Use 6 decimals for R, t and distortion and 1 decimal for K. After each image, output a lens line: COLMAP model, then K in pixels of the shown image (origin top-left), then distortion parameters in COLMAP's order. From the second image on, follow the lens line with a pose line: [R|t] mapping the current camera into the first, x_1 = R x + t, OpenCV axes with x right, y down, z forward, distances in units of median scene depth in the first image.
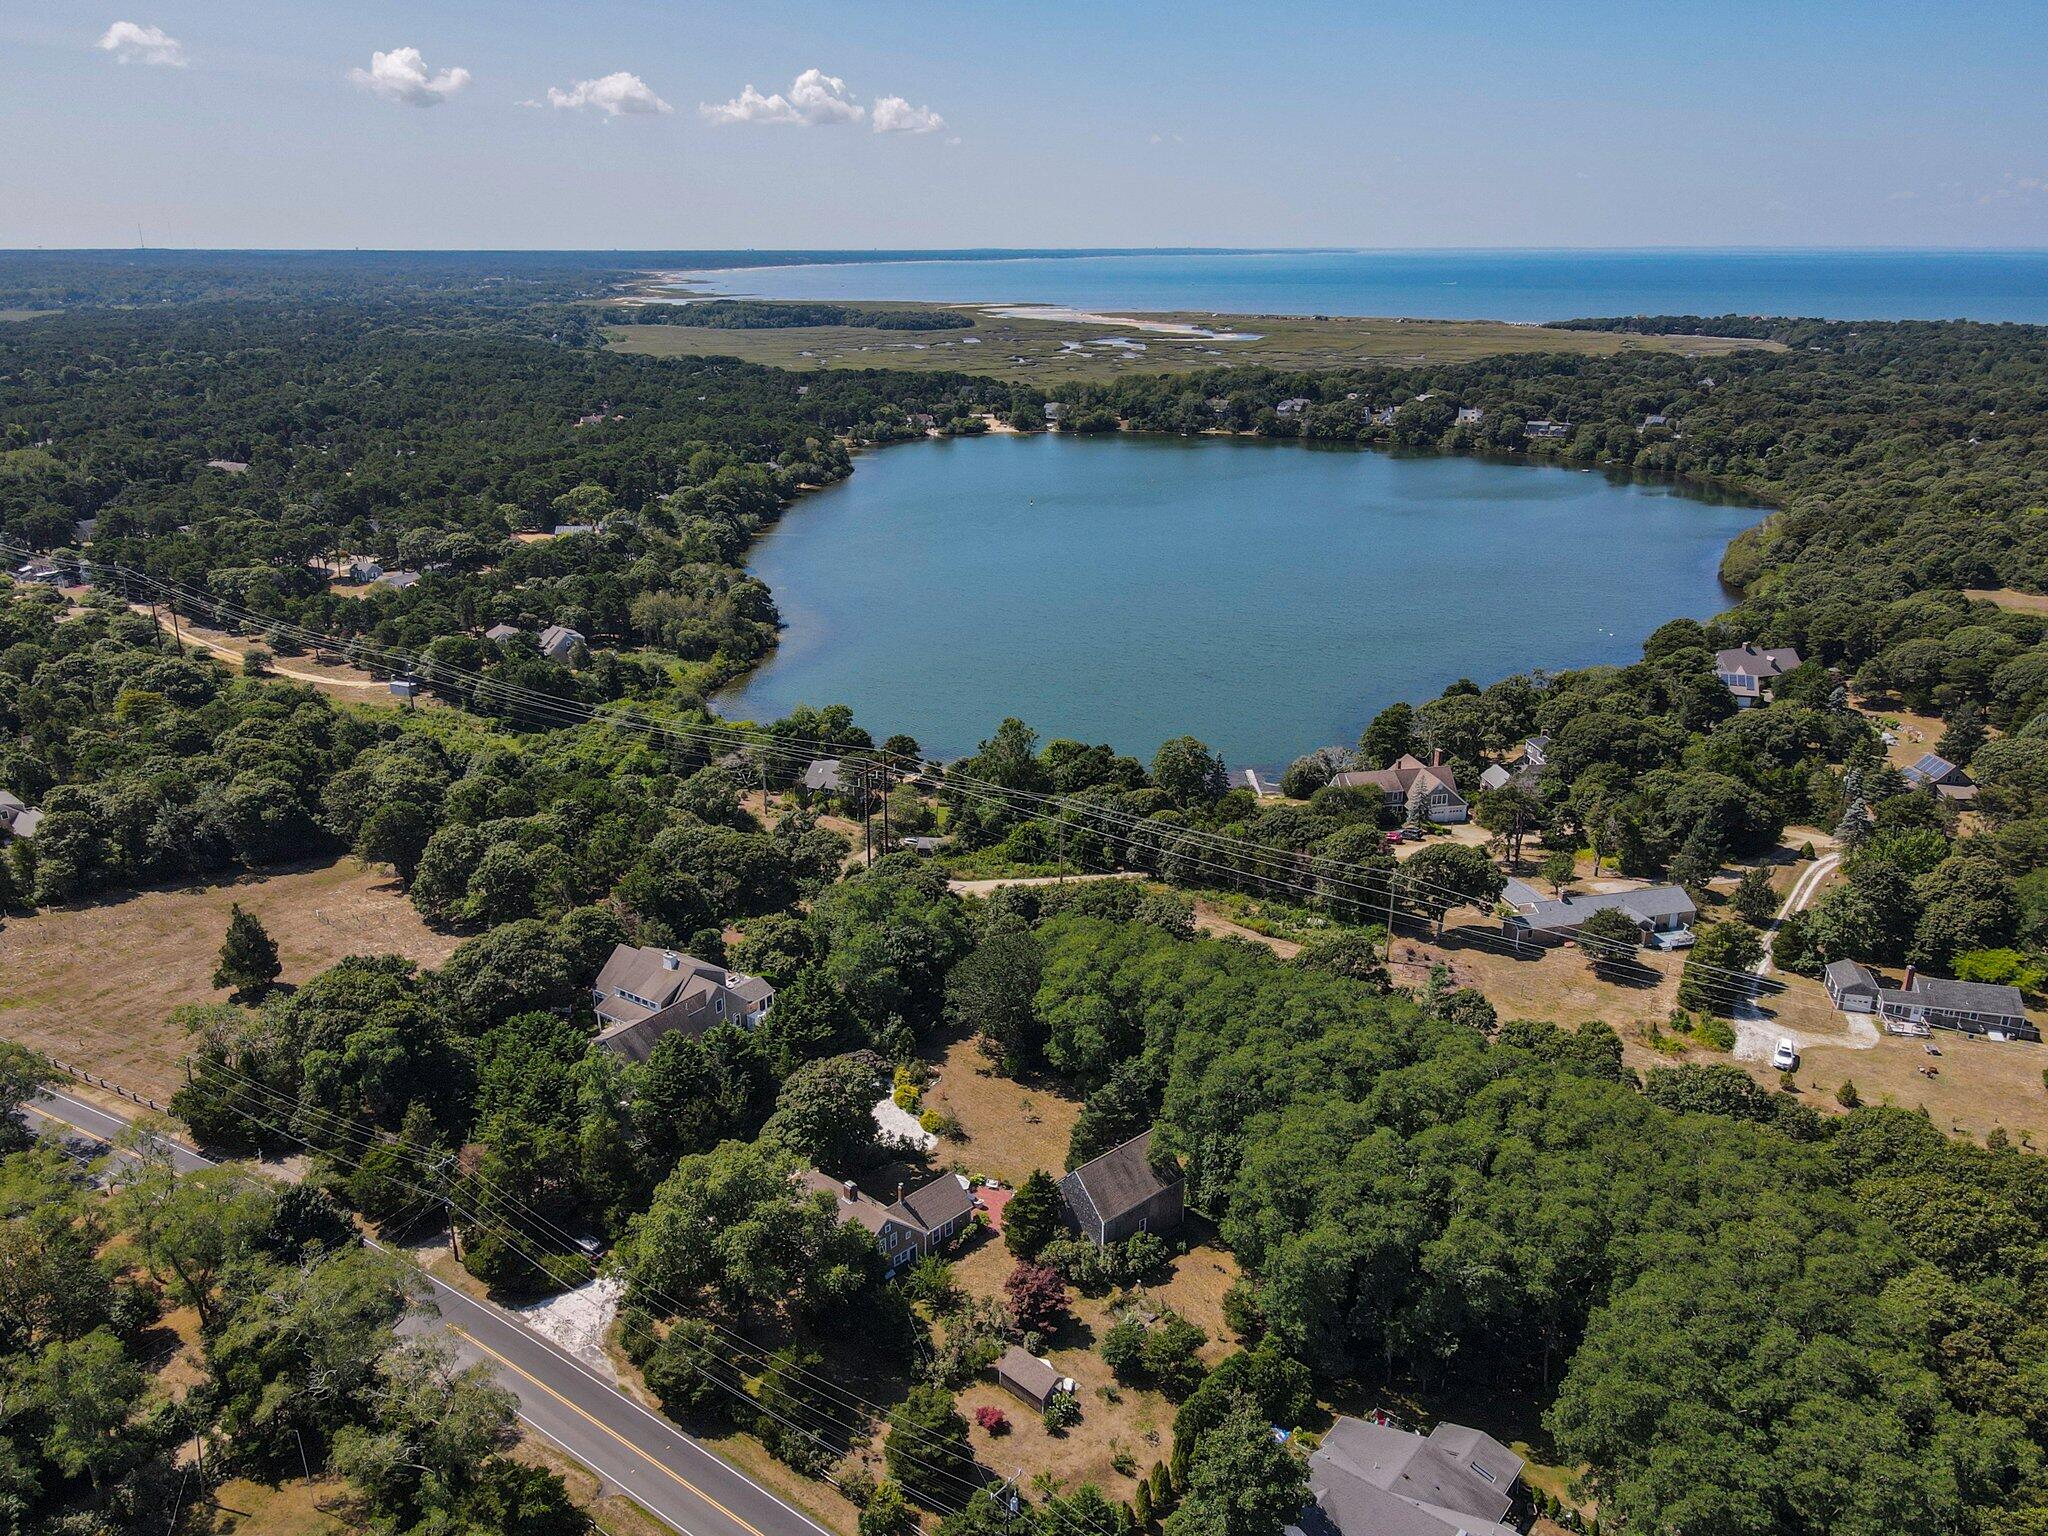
lens RADIAL K [[1515.6, 0, 1015.9], [0, 1515.6, 770.3], [0, 0, 1]] dist [-0.005007, 0.044108]
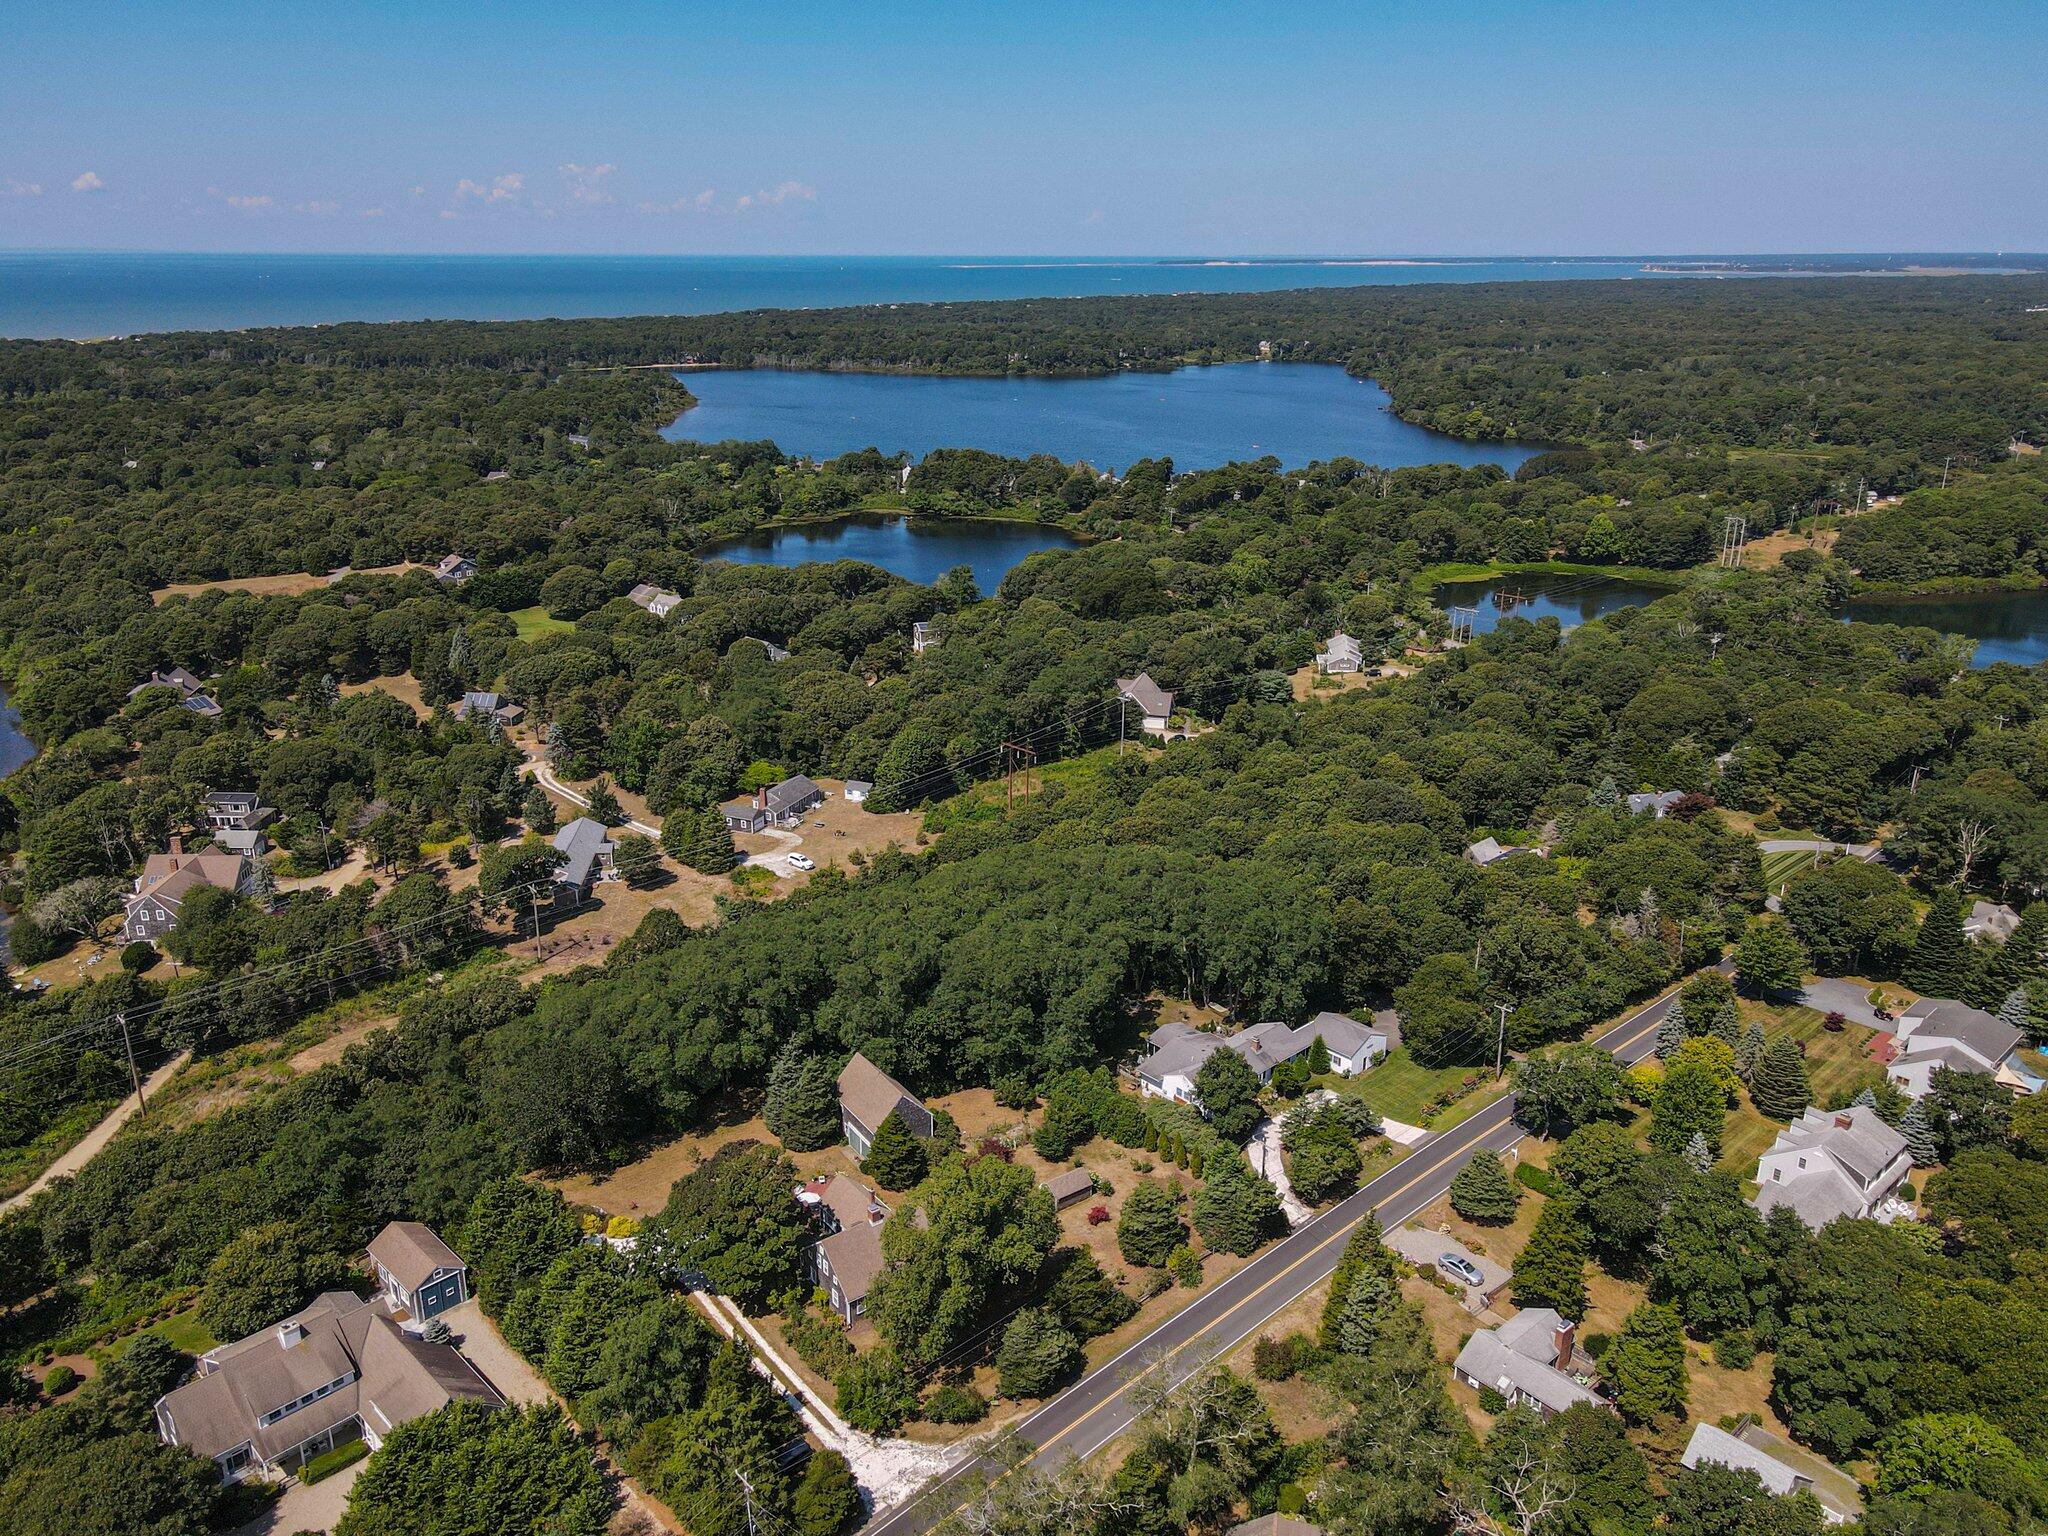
lens RADIAL K [[1508.8, 0, 1010.3], [0, 1508.8, 769.8], [0, 0, 1]] dist [-0.002811, 0.036843]
pose [[0.167178, -0.323123, 0.931474, -0.159162], [0.324861, 0.910063, 0.257391, -0.040511], [-0.930869, 0.259570, 0.257113, 0.089685]]
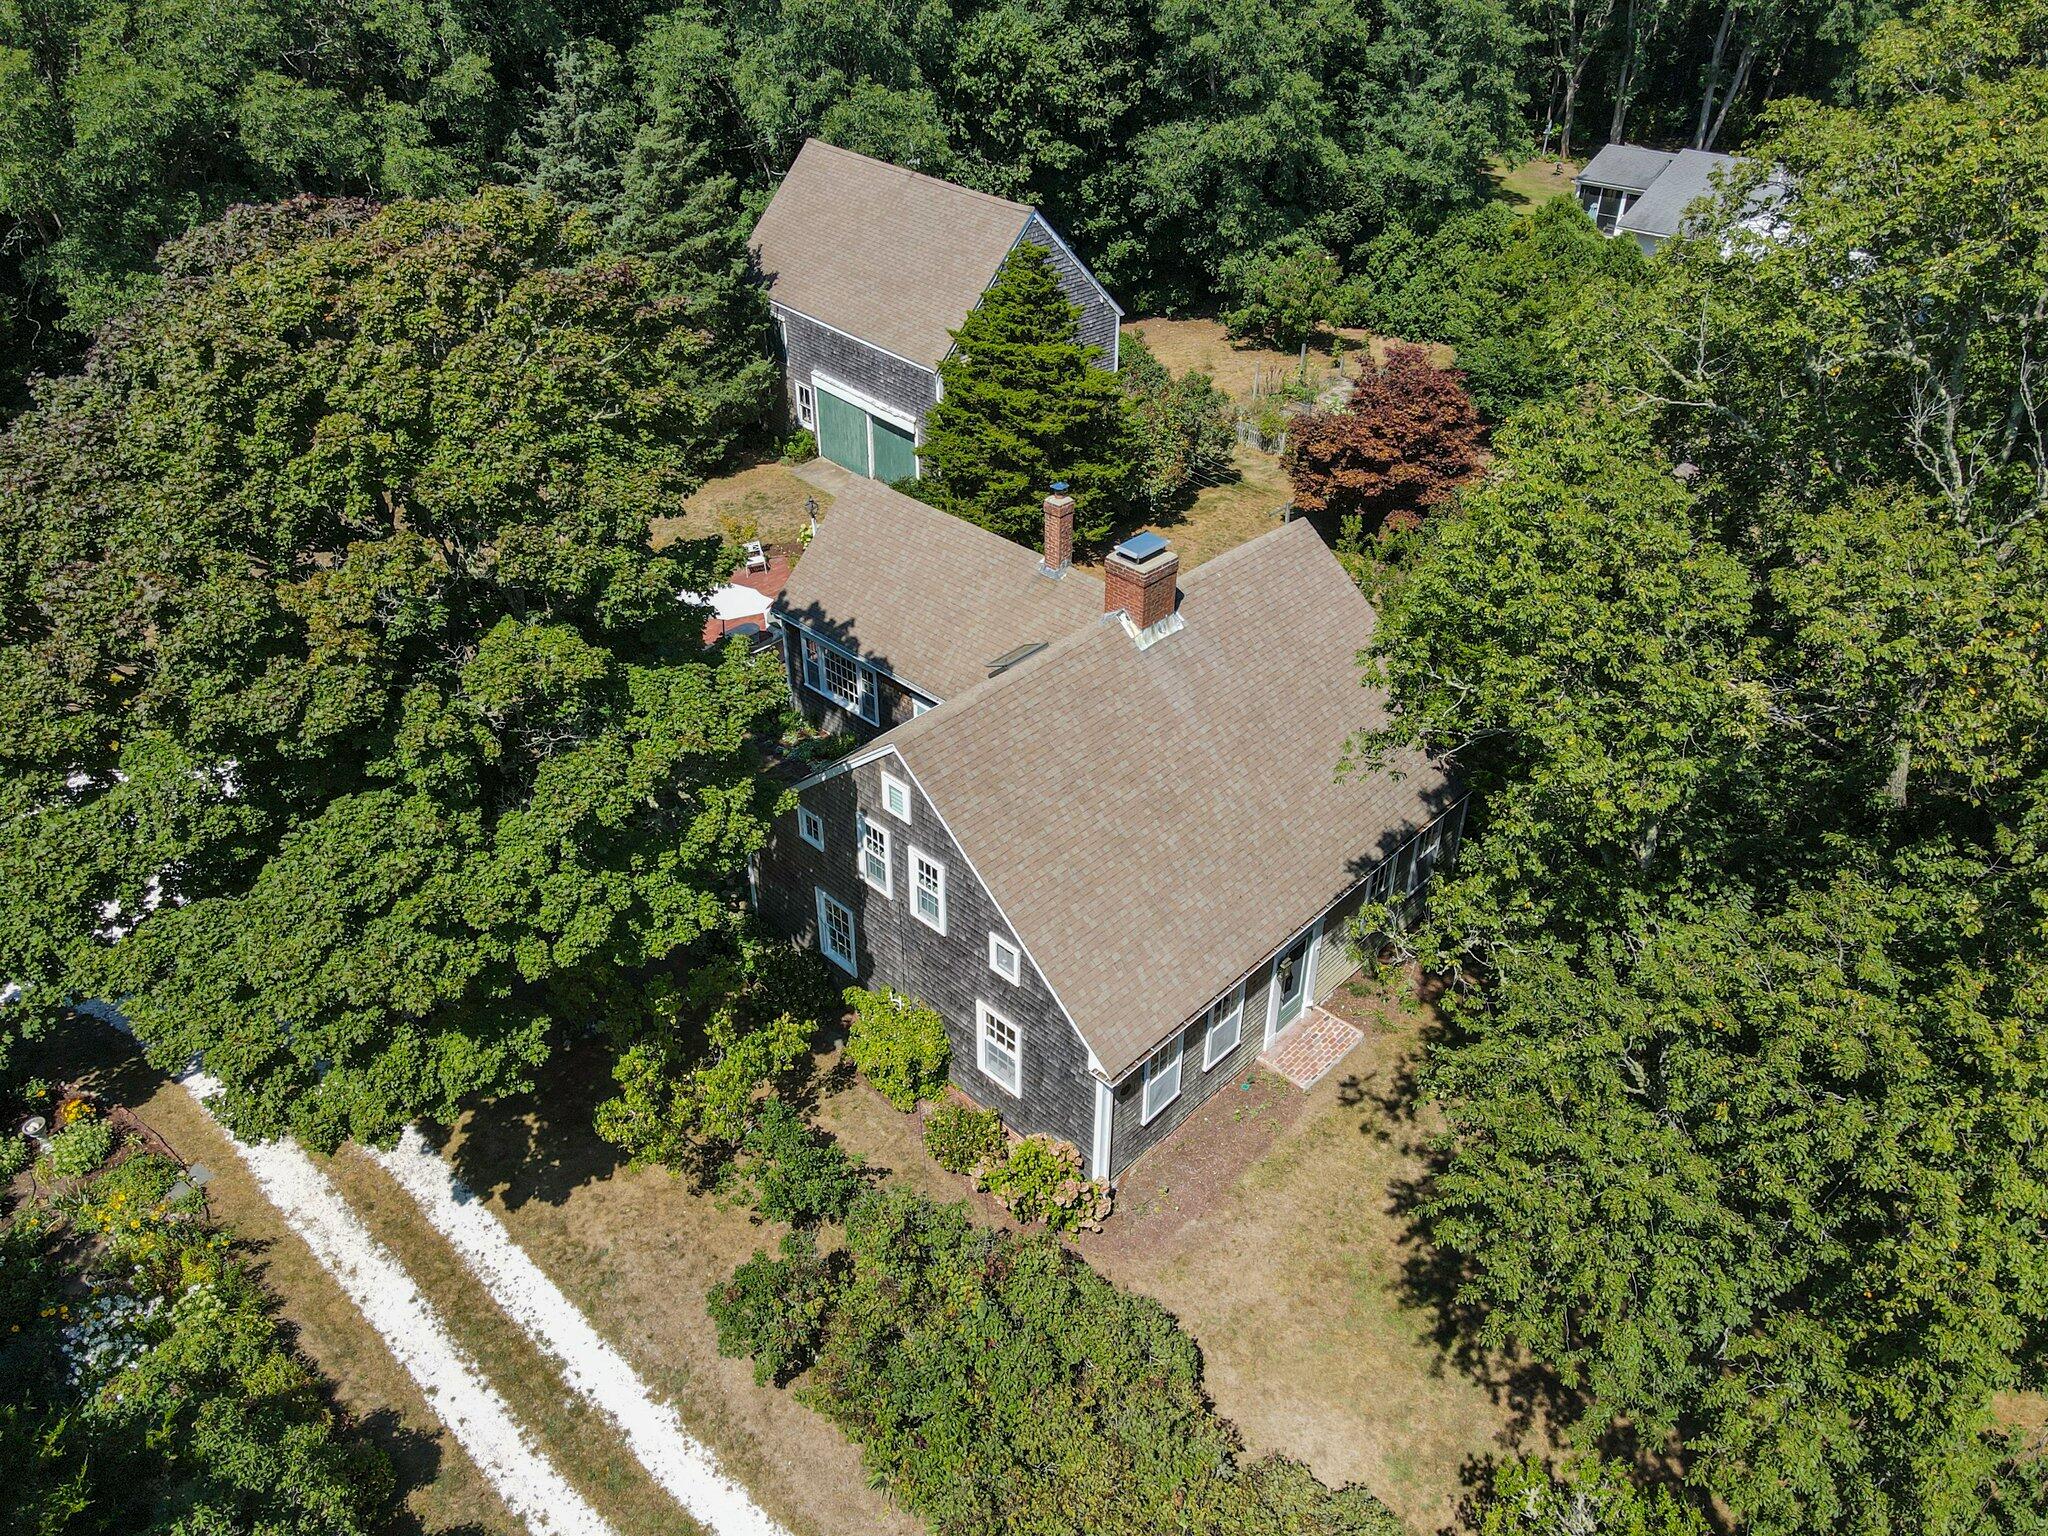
lens RADIAL K [[1508.8, 0, 1010.3], [0, 1508.8, 769.8], [0, 0, 1]] dist [-0.002811, 0.036843]
pose [[0.015753, -0.582552, 0.812641, -0.045493], [0.329835, 0.770275, 0.545788, 0.029881], [-0.943907, 0.259440, 0.204280, 0.158725]]
